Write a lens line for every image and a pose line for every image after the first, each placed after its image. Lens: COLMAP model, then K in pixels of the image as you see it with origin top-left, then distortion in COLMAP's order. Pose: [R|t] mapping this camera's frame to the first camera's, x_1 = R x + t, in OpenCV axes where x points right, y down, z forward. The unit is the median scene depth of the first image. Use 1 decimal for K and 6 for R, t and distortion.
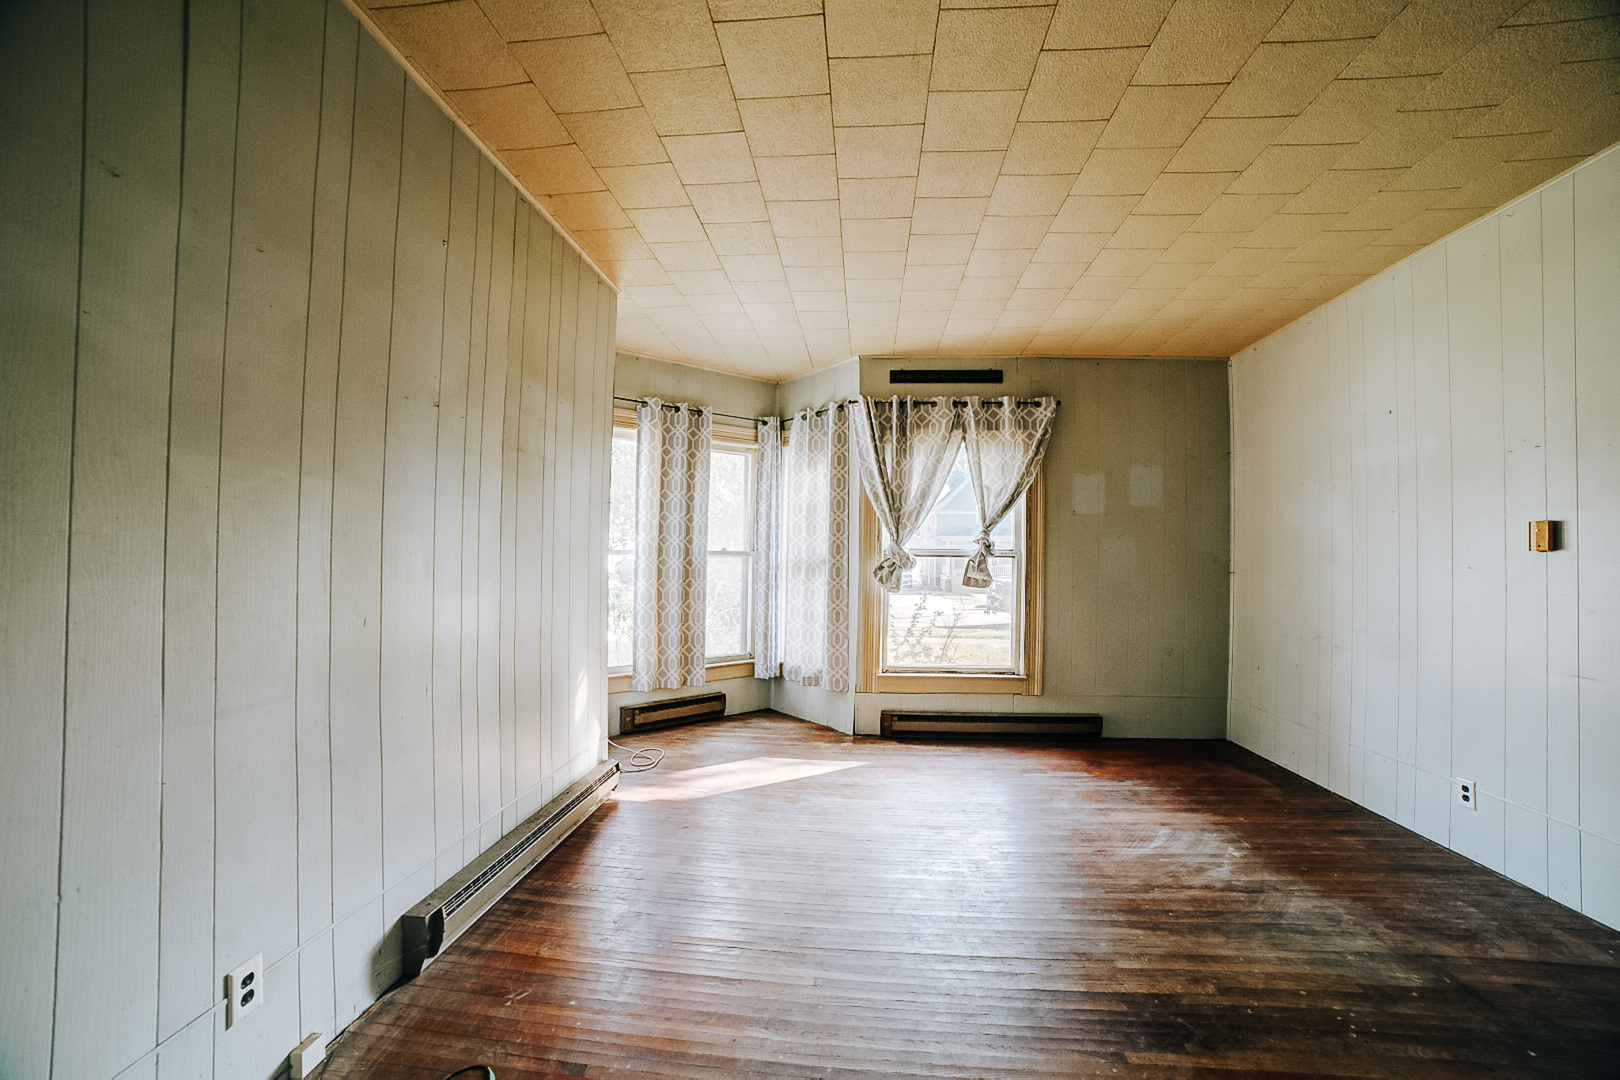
lens RADIAL K [[638.0, 0, 803.2], [0, 638.0, 543.9], [0, 0, 1]] dist [-0.102322, 0.032419]
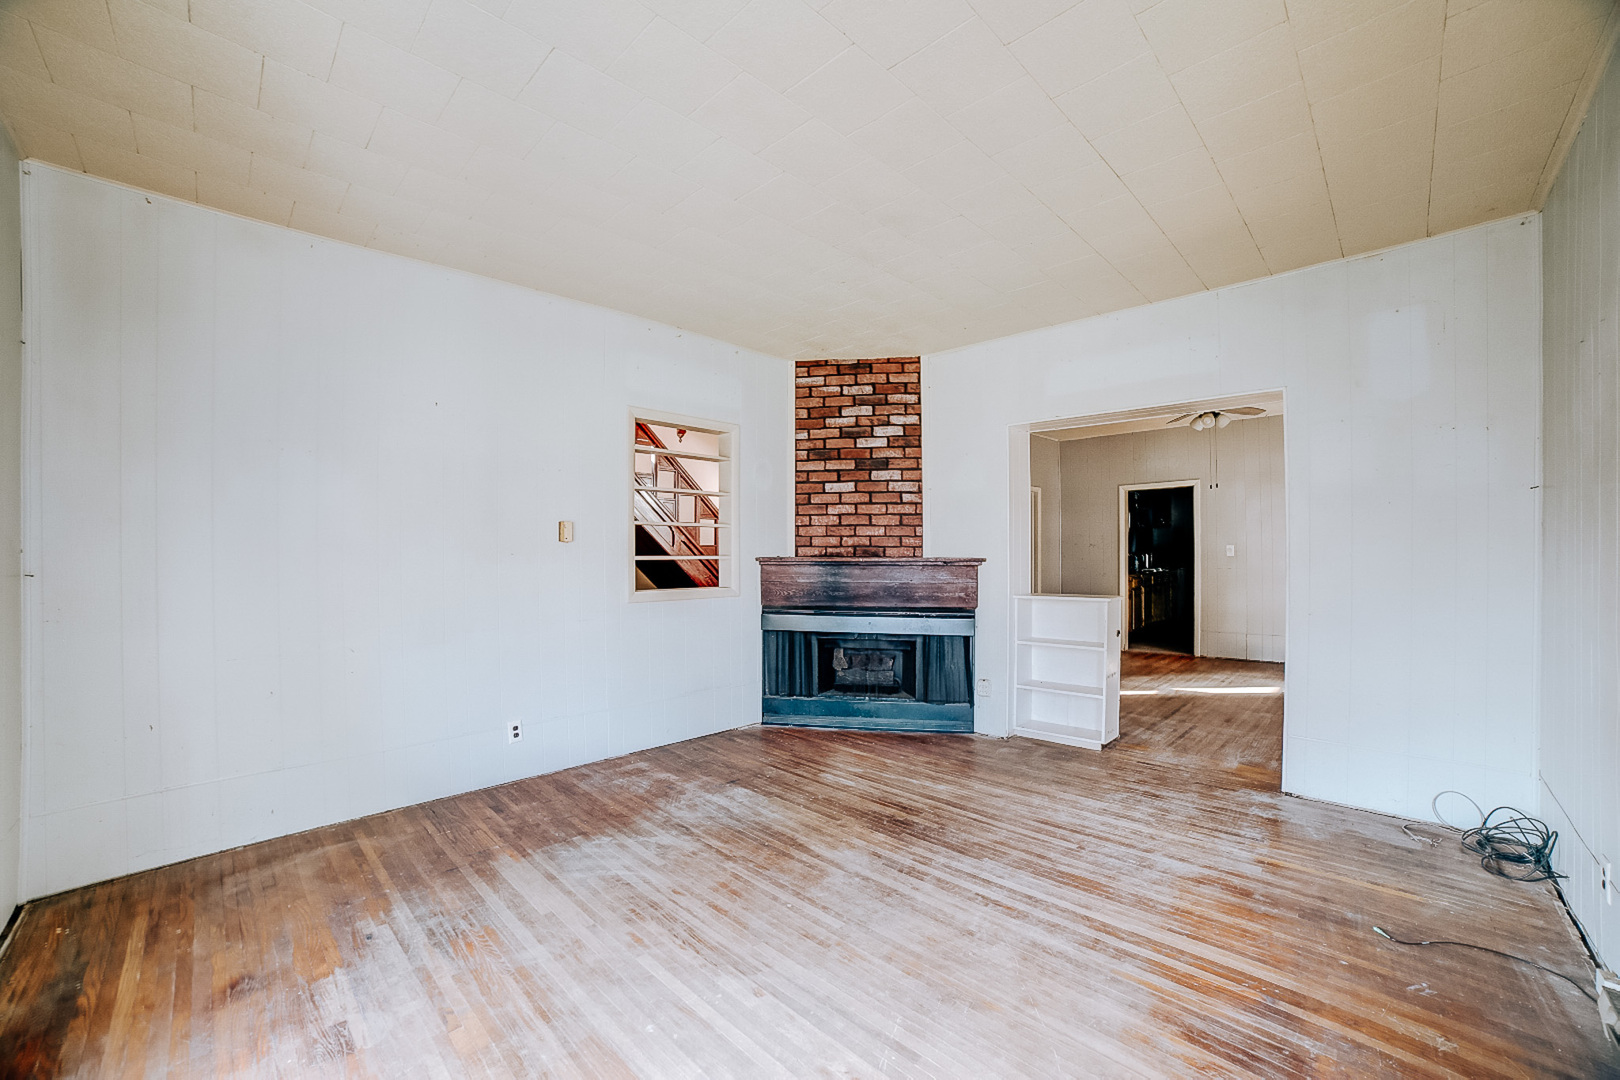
lens RADIAL K [[638.0, 0, 803.2], [0, 638.0, 543.9], [0, 0, 1]] dist [-0.102322, 0.032419]
pose [[-0.765364, -0.003851, 0.643586, -0.216926], [-0.018640, 0.999695, -0.016185, 0.028577], [-0.643328, -0.024384, -0.765202, 1.681684]]
